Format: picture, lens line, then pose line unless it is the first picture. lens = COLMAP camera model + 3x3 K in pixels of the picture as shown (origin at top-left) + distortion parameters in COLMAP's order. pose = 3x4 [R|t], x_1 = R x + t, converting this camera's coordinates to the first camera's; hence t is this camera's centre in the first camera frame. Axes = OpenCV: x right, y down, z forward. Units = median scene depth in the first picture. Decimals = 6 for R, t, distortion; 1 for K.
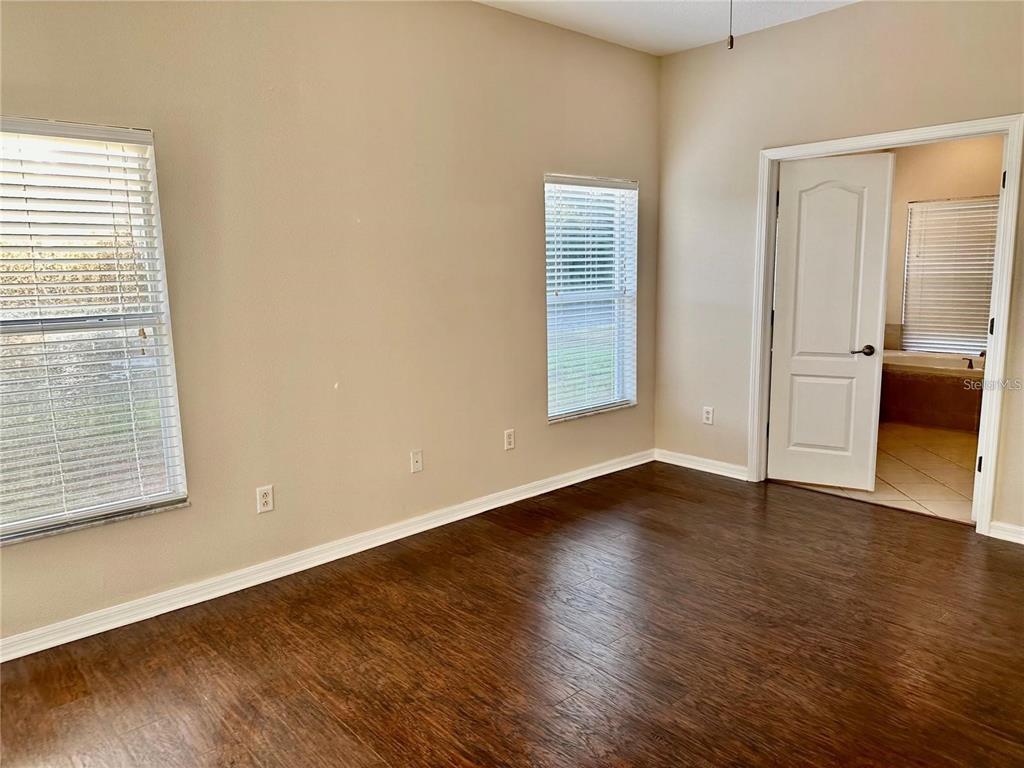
lens RADIAL K [[745.6, 0, 598.5], [0, 745.6, 368.5], [0, 0, 1]] dist [0.048618, 0.000632]
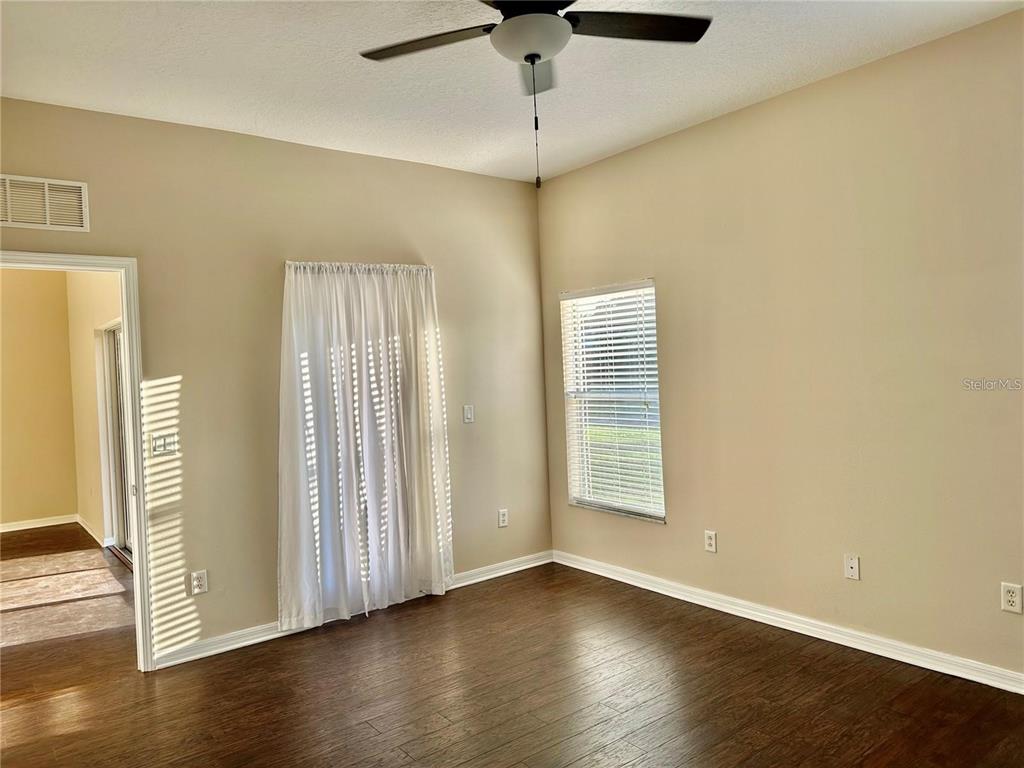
lens RADIAL K [[722.2, 0, 512.5], [0, 722.2, 371.9], [0, 0, 1]] dist [0.092009, -0.124063]
pose [[-0.130100, 0.024109, -0.991208, 0.964446], [-0.098282, 0.994467, 0.037088, -0.146305], [0.986618, 0.102243, -0.127010, 0.938457]]
